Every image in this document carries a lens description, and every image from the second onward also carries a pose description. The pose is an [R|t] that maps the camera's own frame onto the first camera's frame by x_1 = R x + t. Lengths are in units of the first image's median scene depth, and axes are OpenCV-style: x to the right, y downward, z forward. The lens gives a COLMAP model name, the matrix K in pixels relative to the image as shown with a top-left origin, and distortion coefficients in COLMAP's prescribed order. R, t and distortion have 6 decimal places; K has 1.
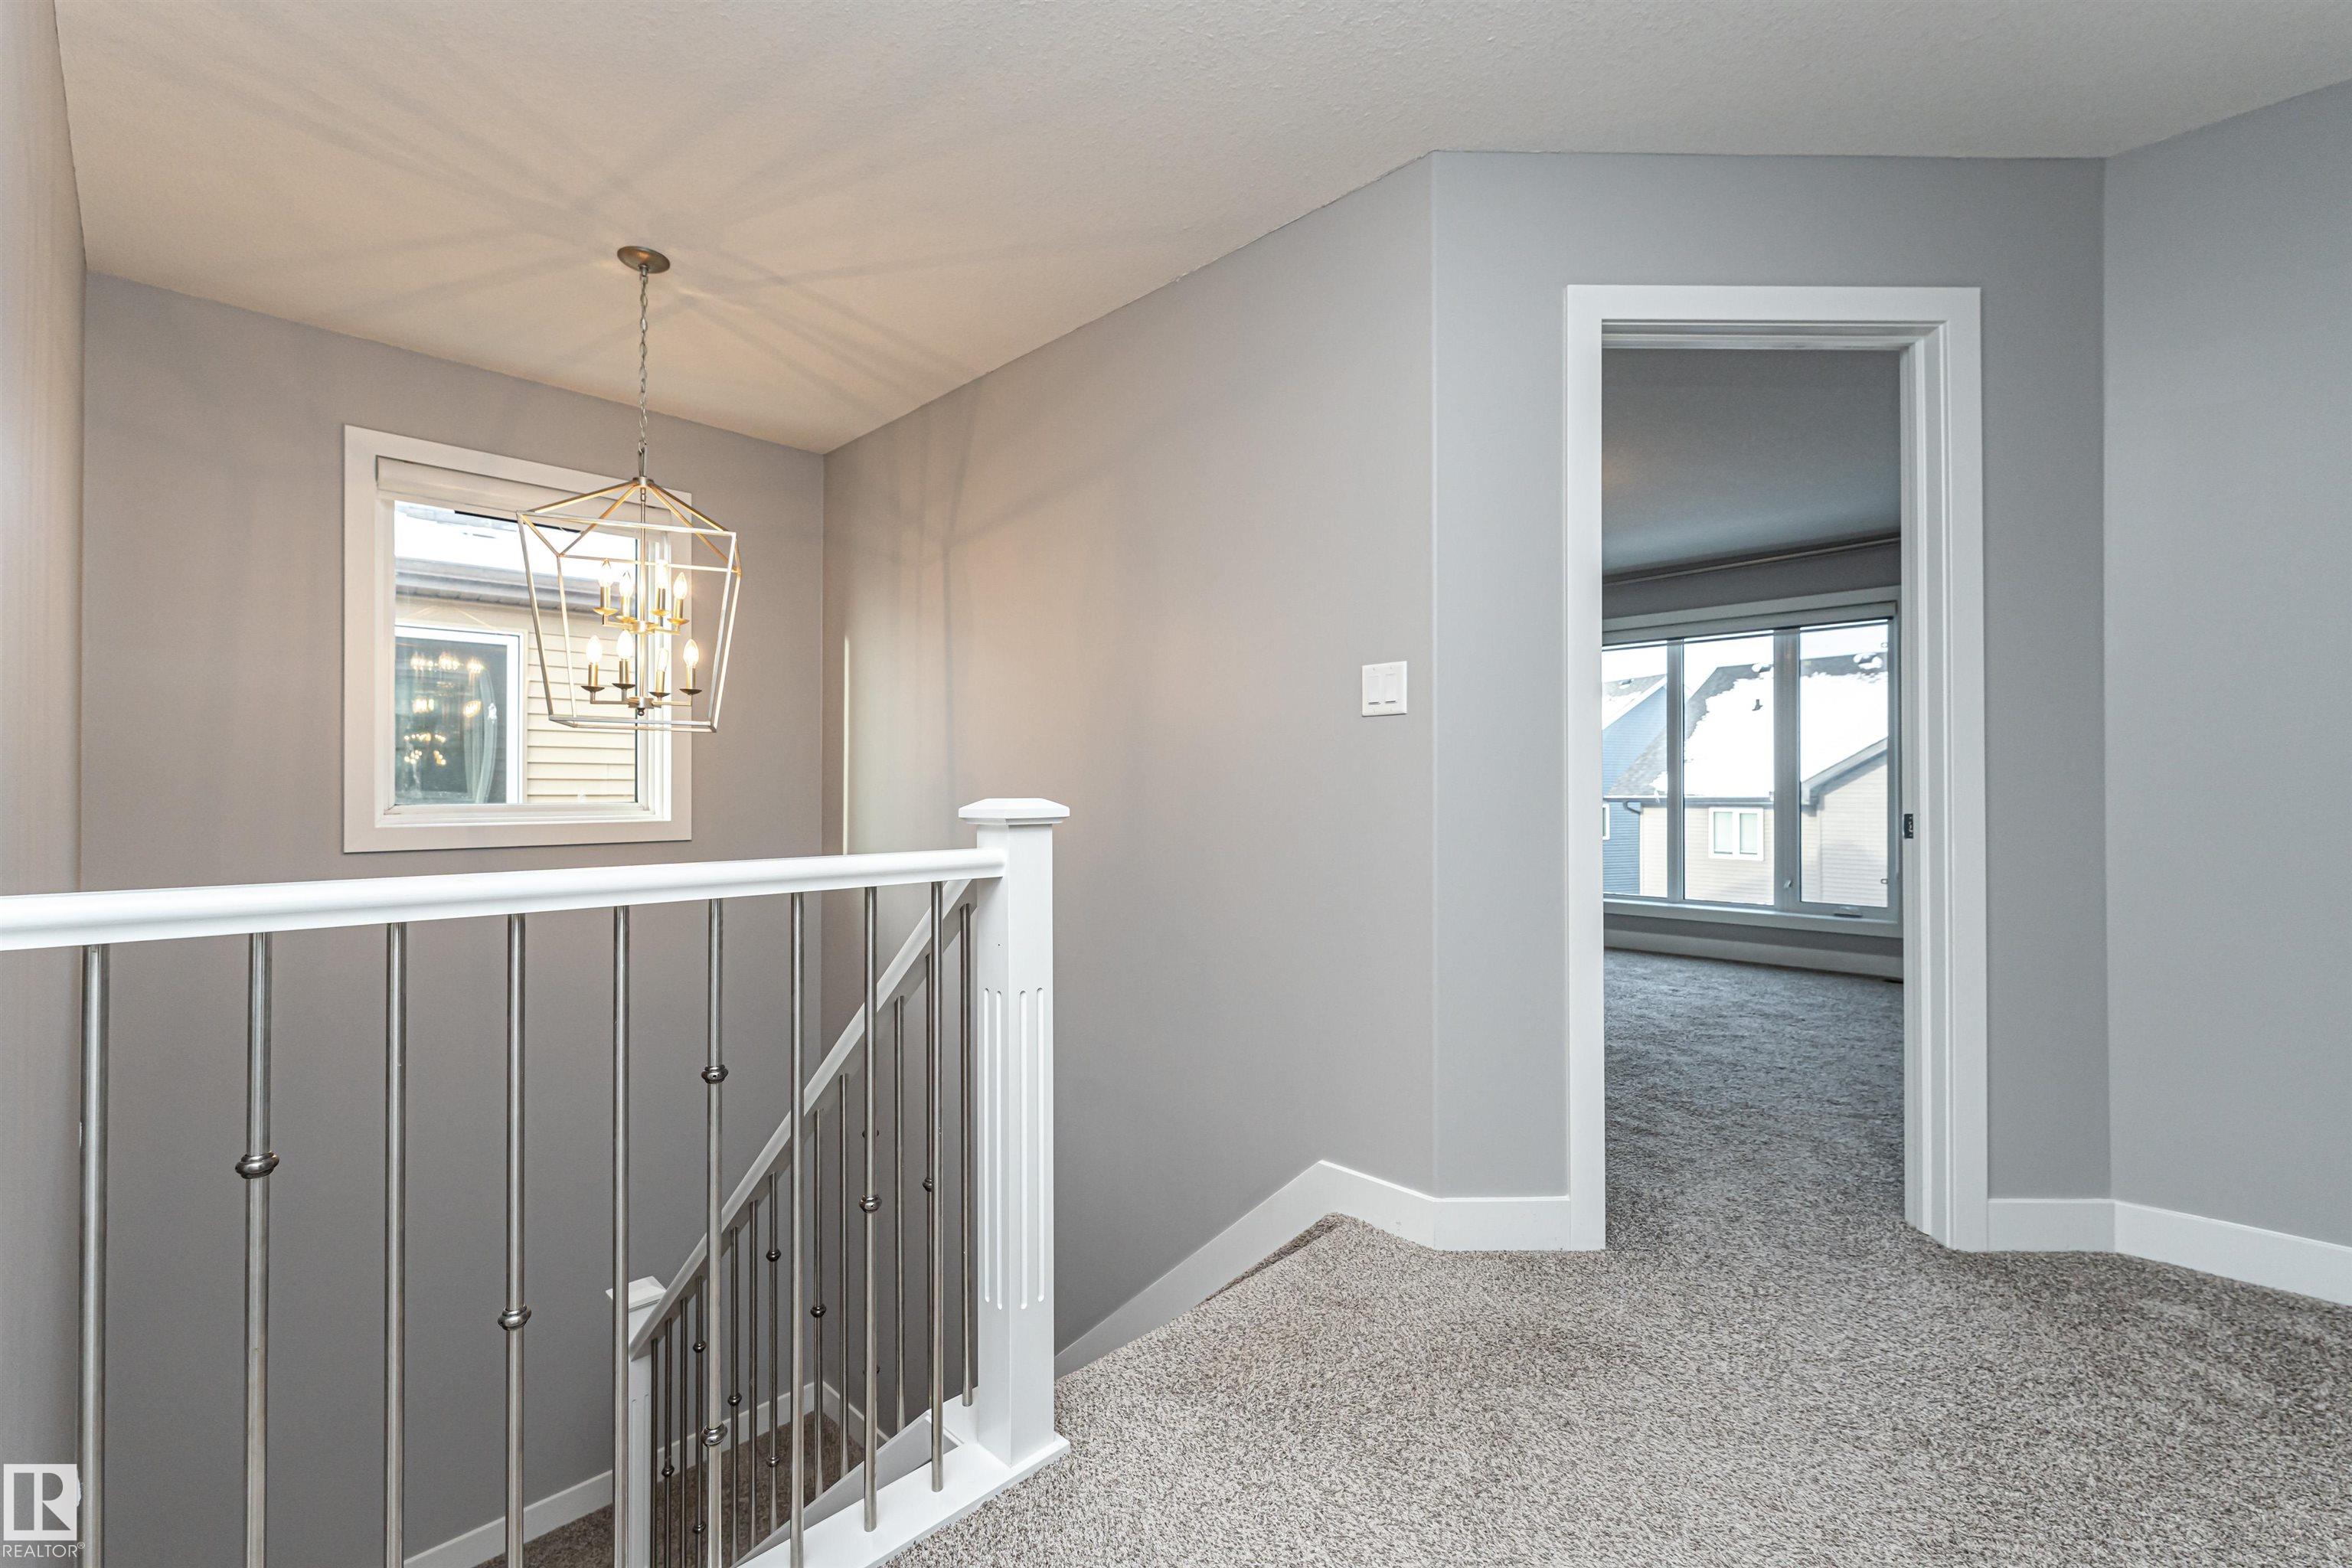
lens RADIAL K [[1038.0, 0, 1176.0], [0, 1038.0, 784.0], [0, 0, 1]] dist [-0.000150, 0.000000]
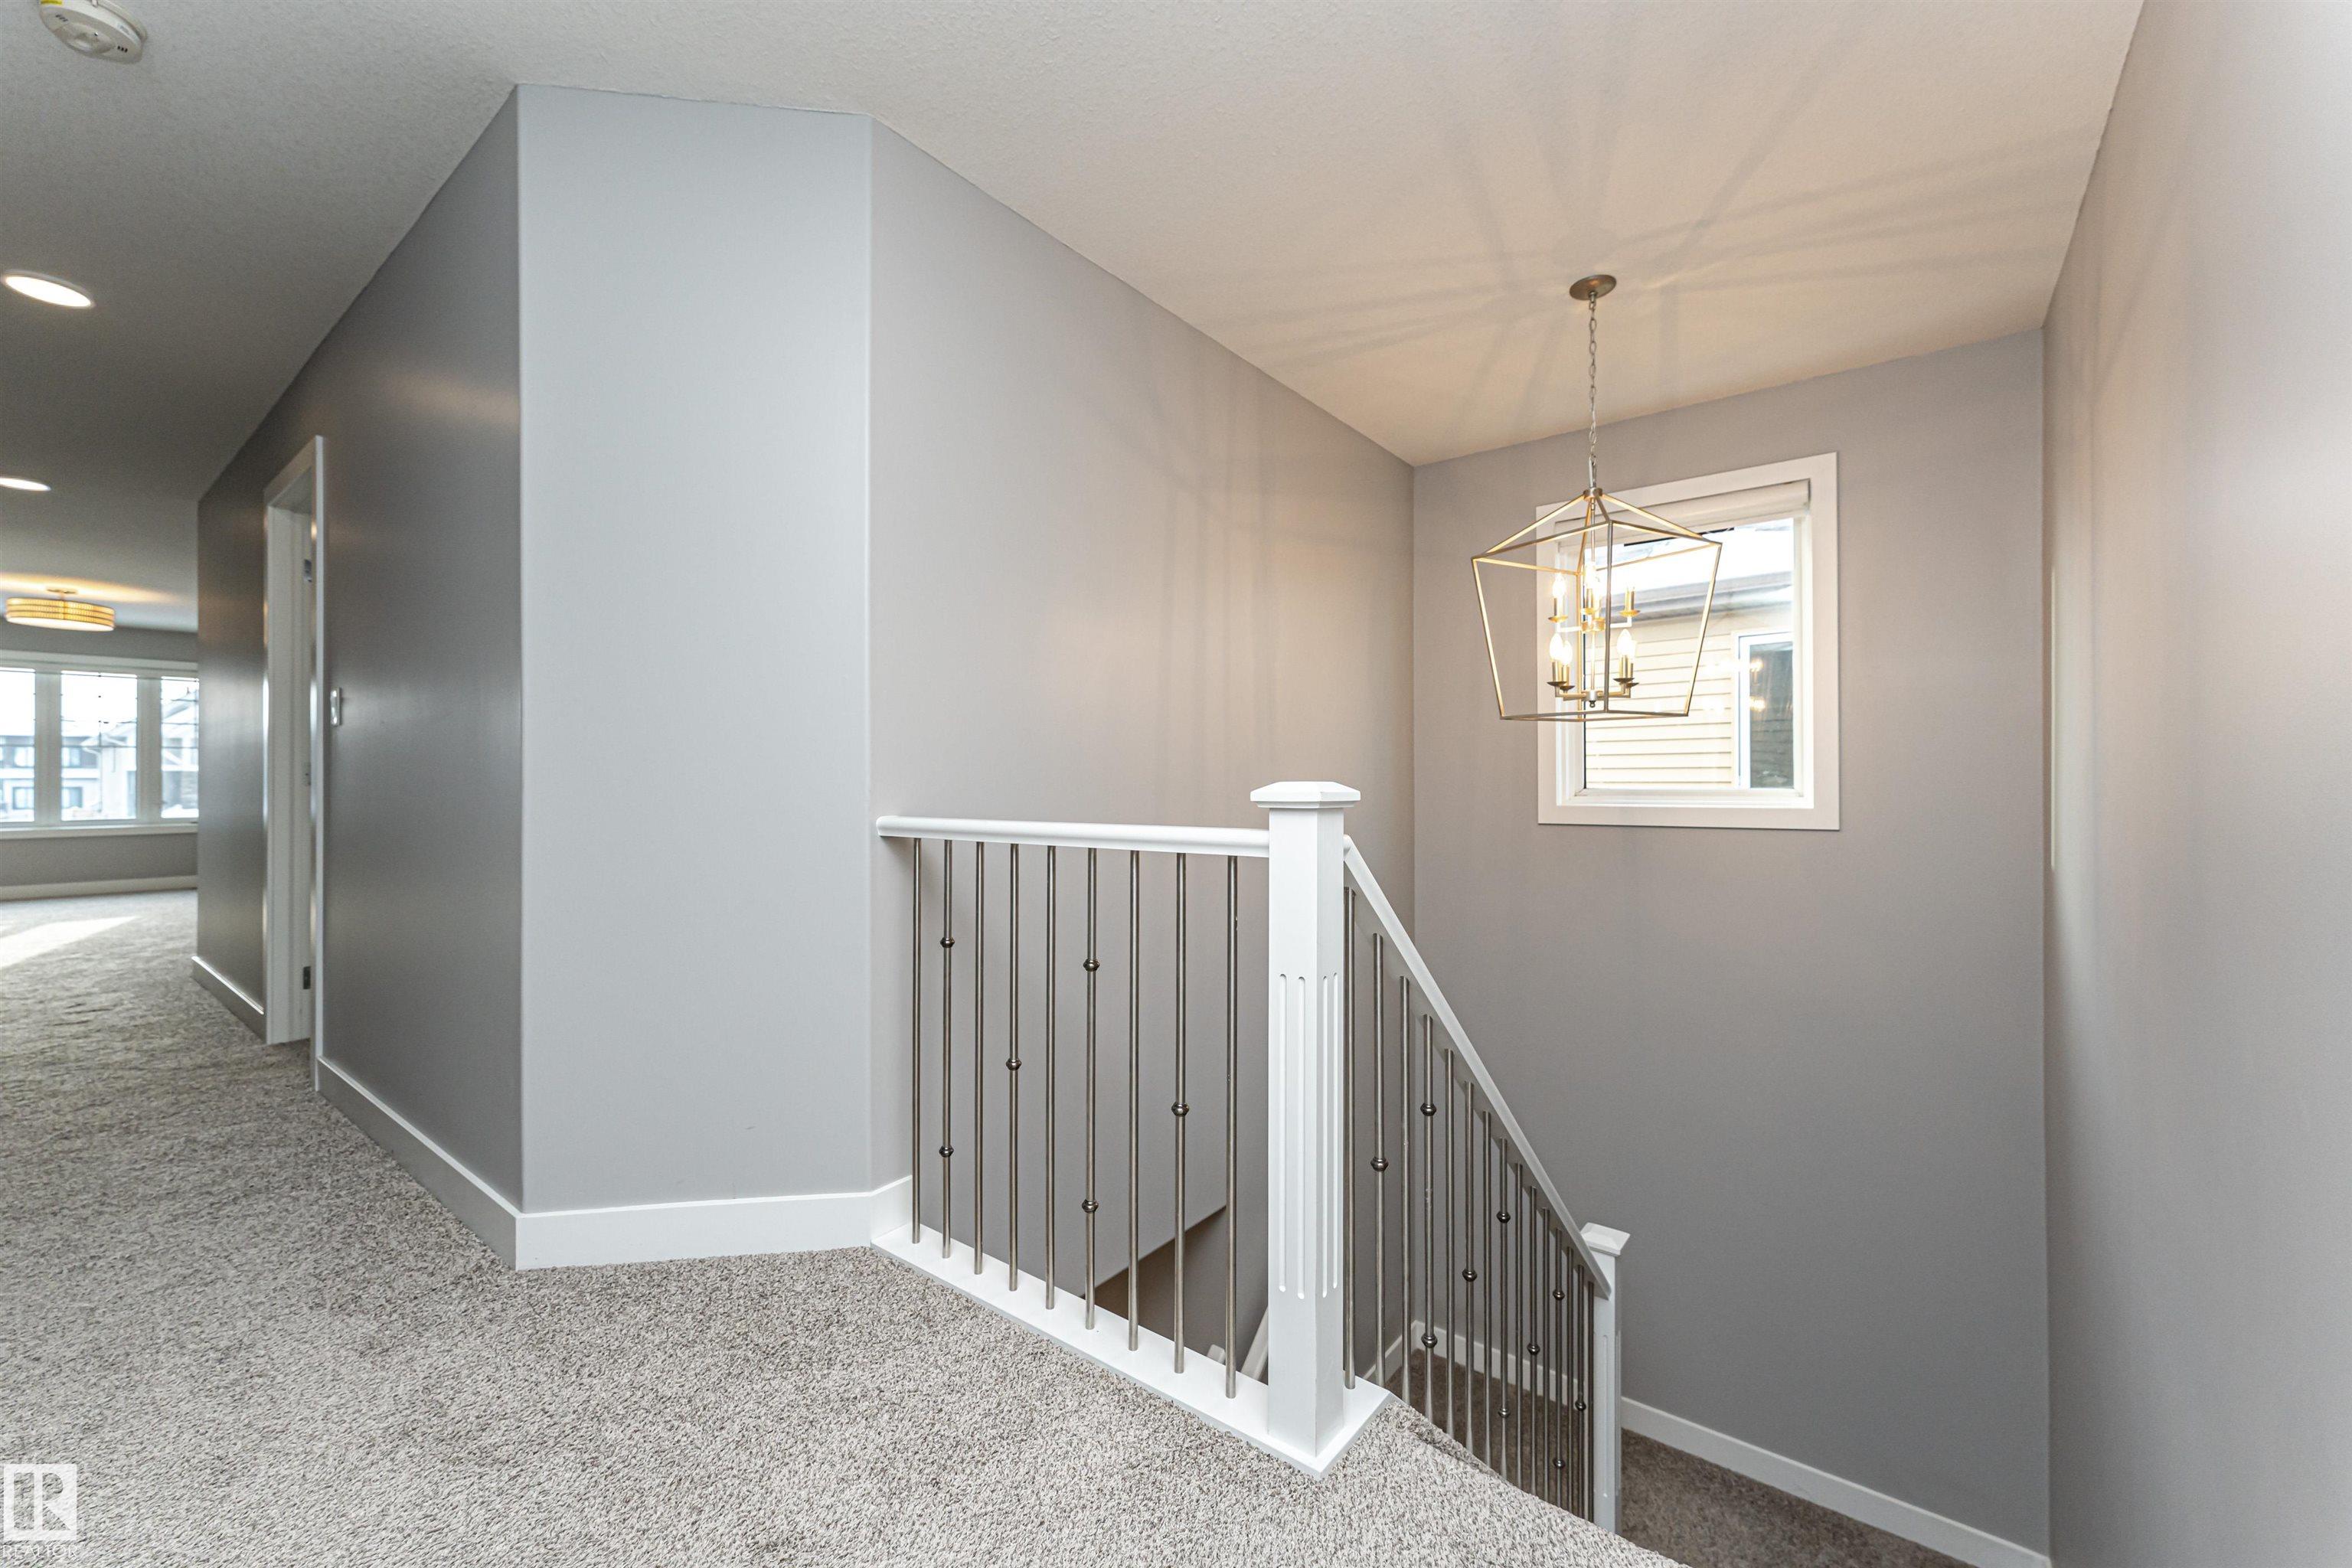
lens RADIAL K [[962.0, 0, 1165.6], [0, 962.0, 780.9], [0, 0, 1]] dist [0.000756, 0.000014]
pose [[0.070330, 0.002898, -0.997520, 0.453026], [0.004608, 0.999984, 0.003230, 0.004532], [0.997513, -0.004823, 0.070316, 0.475353]]
